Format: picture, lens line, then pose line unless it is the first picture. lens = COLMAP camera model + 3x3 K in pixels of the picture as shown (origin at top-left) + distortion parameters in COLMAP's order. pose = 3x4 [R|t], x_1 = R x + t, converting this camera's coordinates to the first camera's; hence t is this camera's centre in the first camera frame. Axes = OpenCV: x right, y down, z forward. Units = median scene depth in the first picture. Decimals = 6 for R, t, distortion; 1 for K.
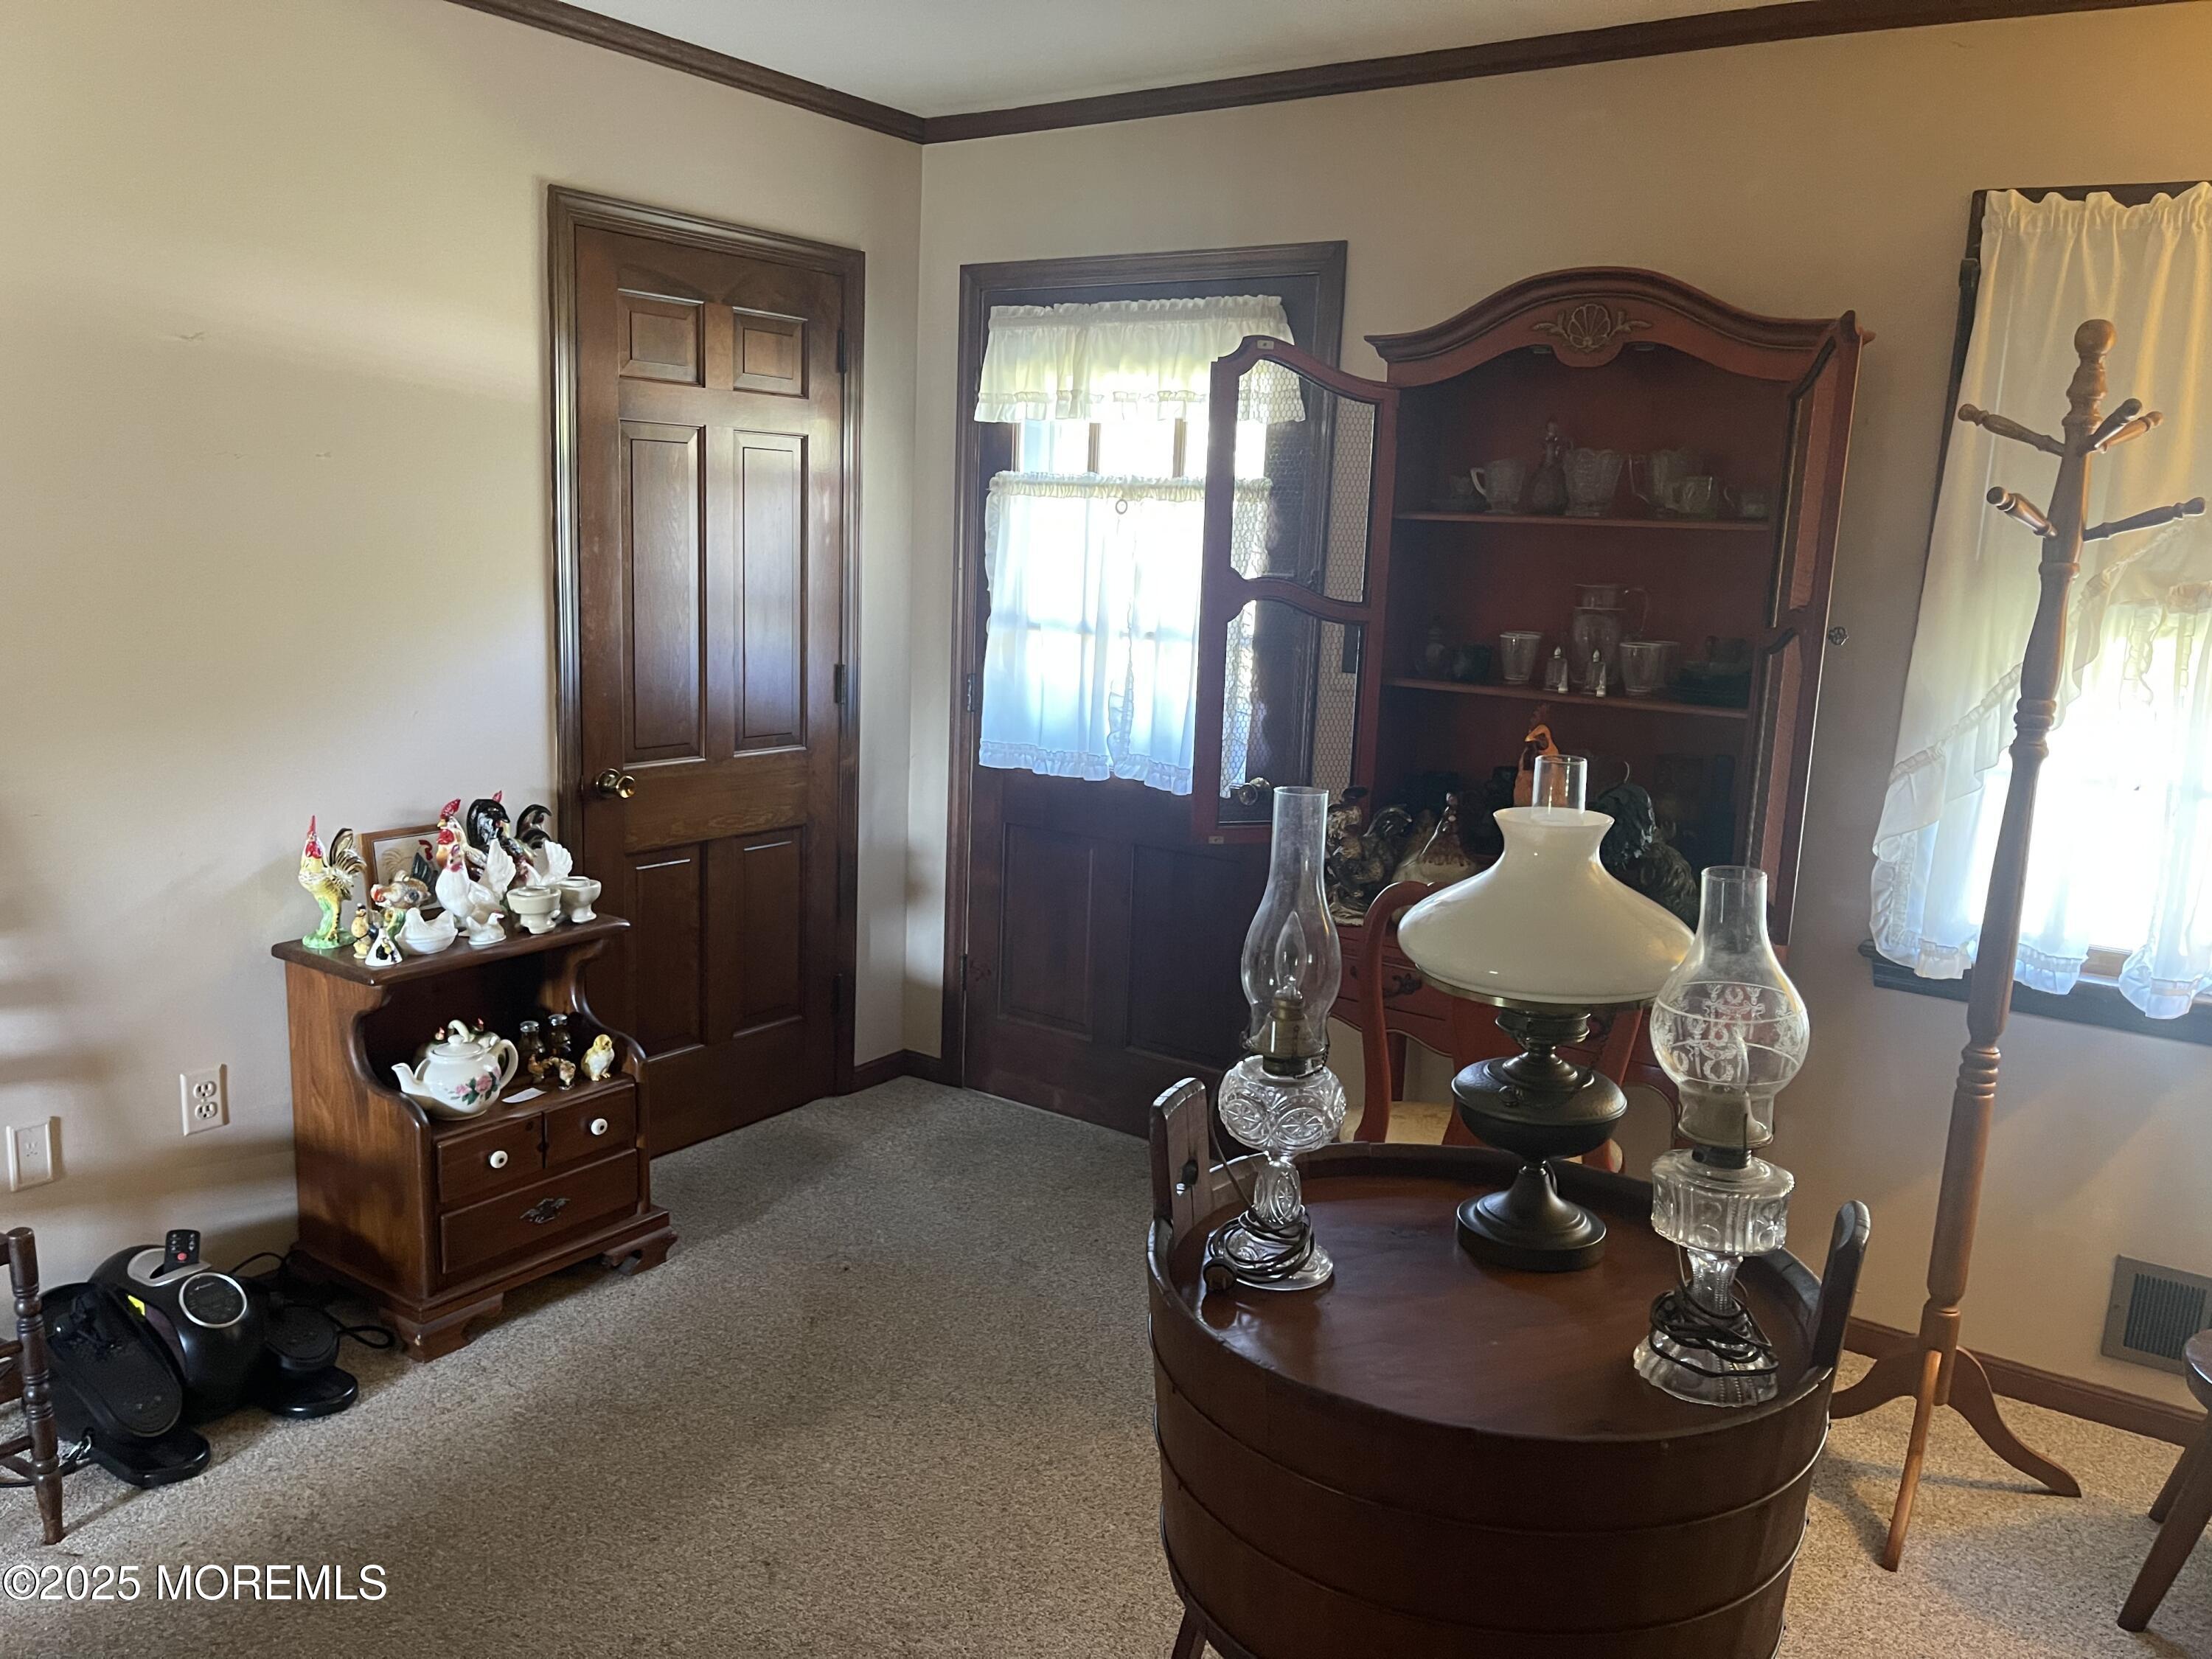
lens RADIAL K [[1685.4, 0, 1108.3], [0, 1685.4, 829.5], [0, 0, 1]] dist [0.059523, -0.085753]
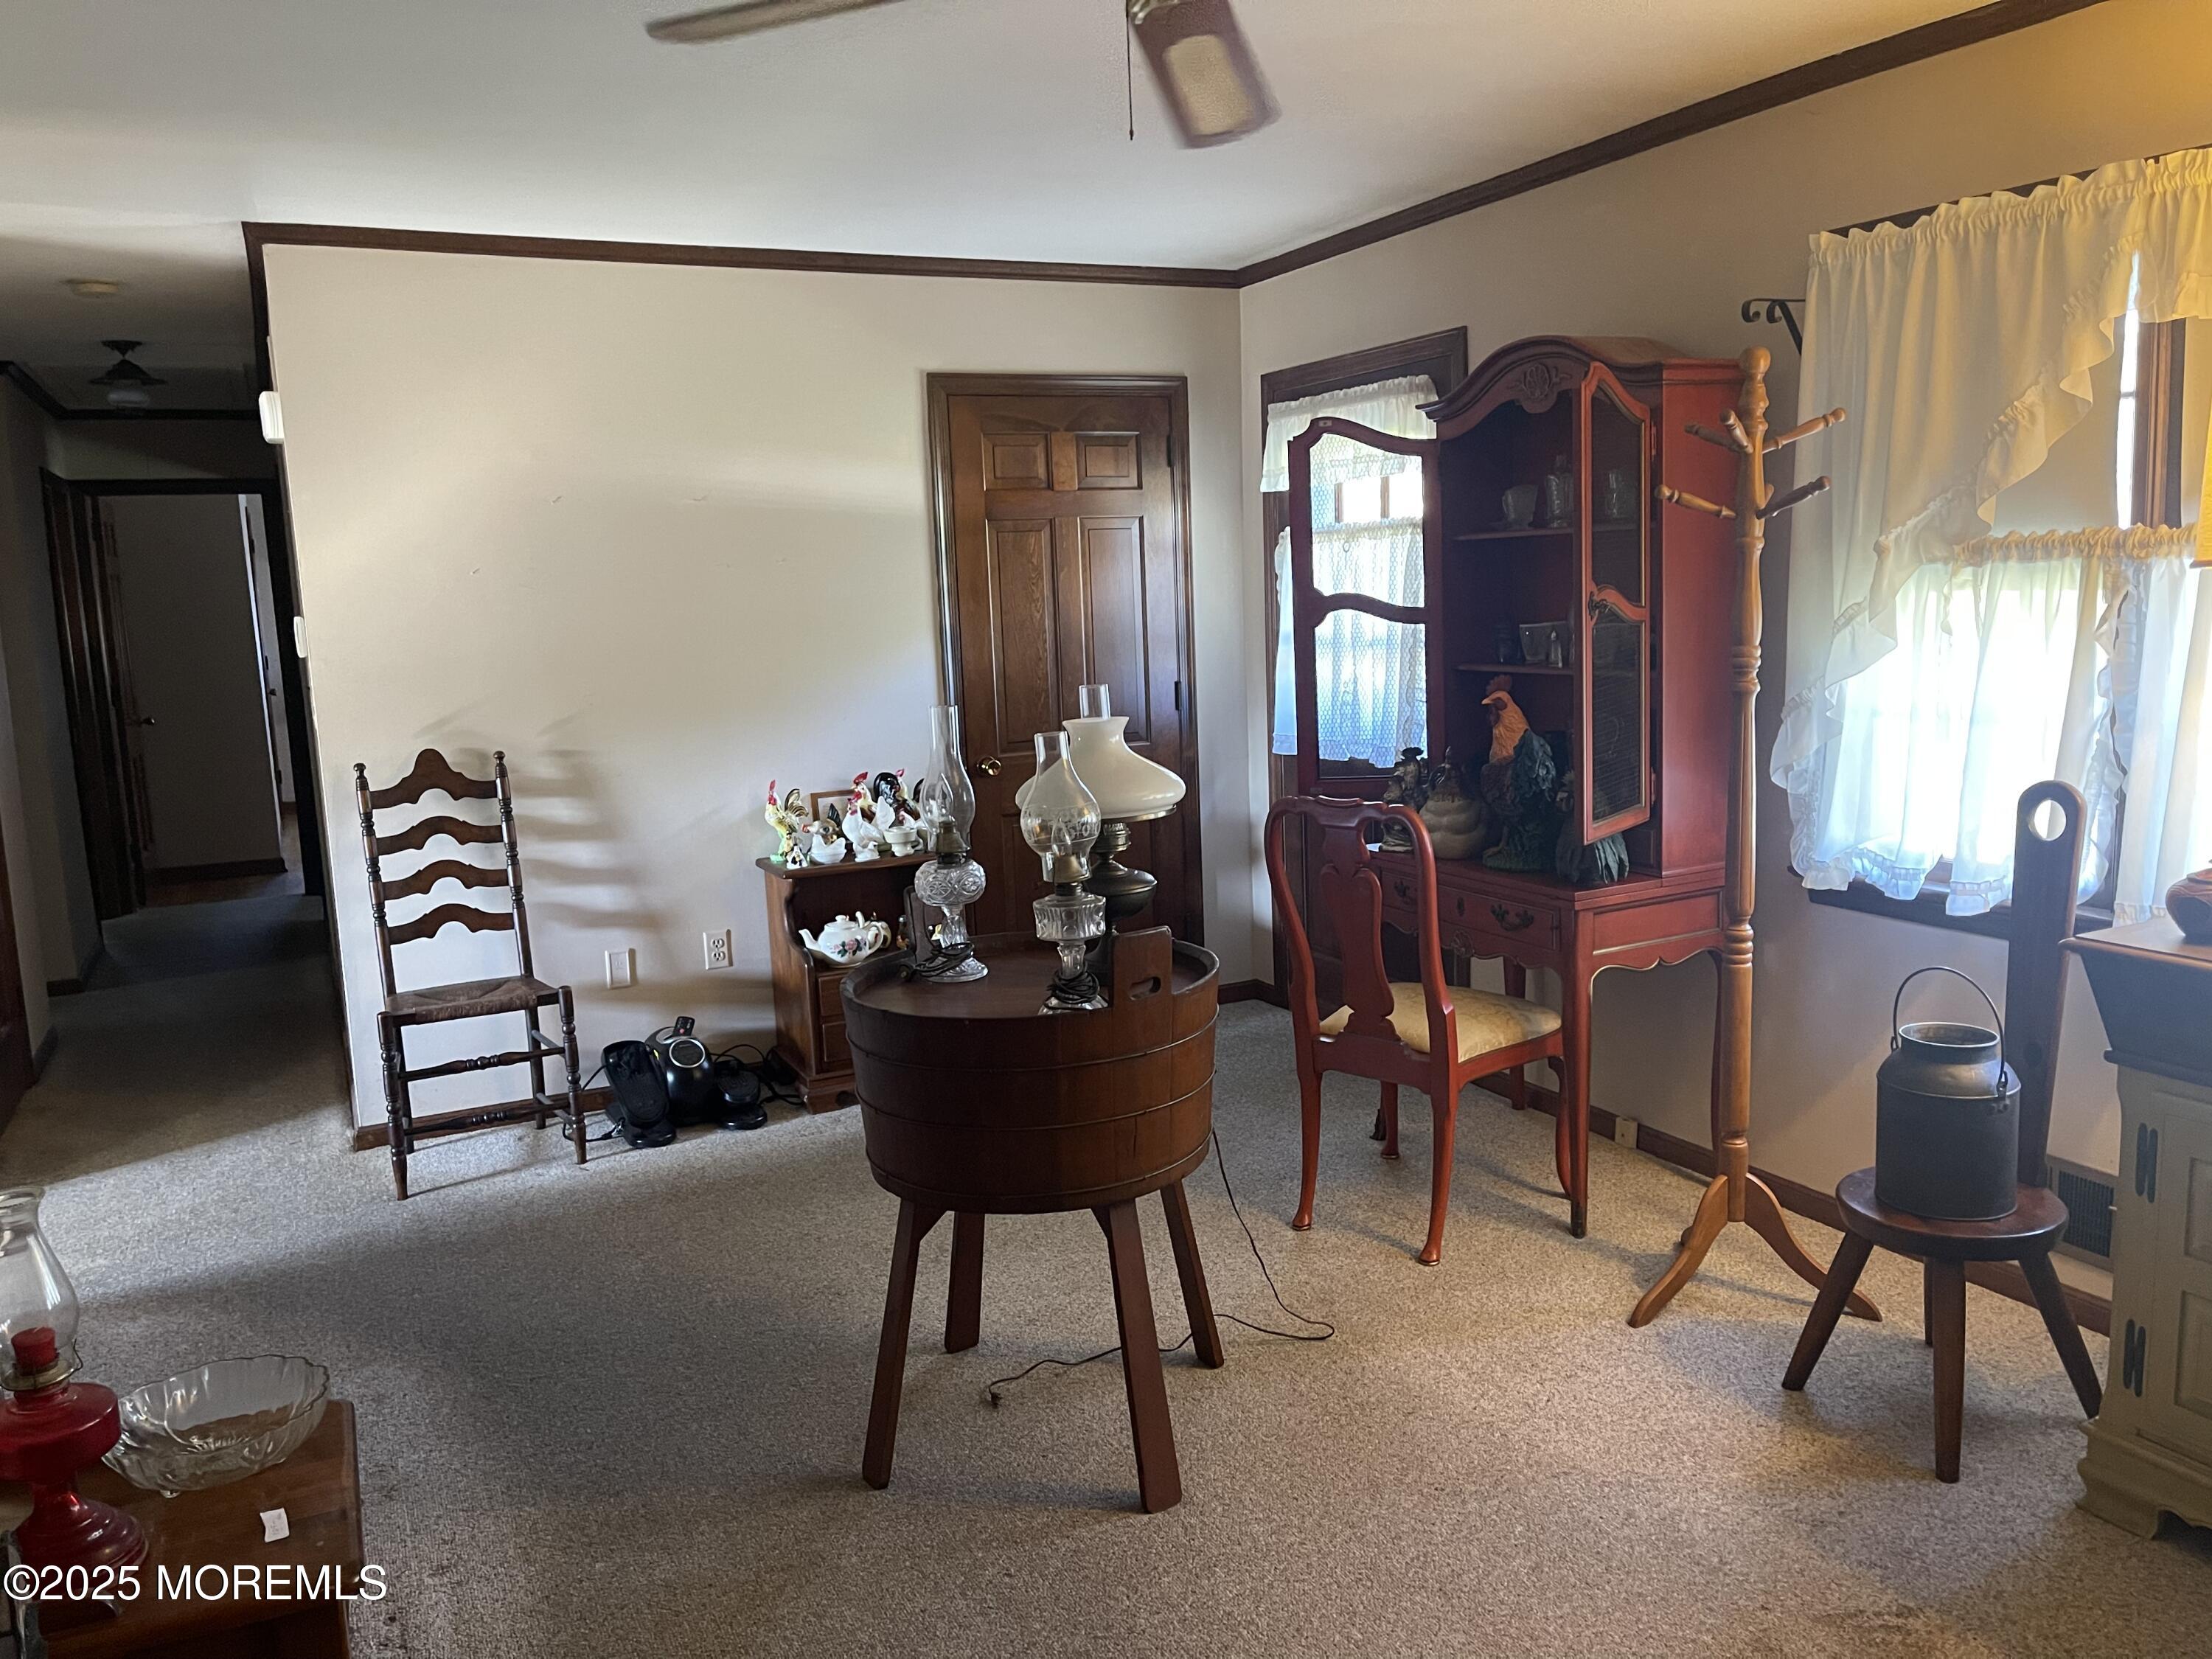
lens RADIAL K [[1685.4, 0, 1107.5], [0, 1685.4, 826.7], [0, 0, 1]] dist [0.059523, -0.085753]
pose [[0.872638, -0.004433, -0.488347, 0.597862], [-0.013377, 0.999367, -0.032977, 0.084801], [0.488184, 0.035310, 0.872026, -0.259937]]
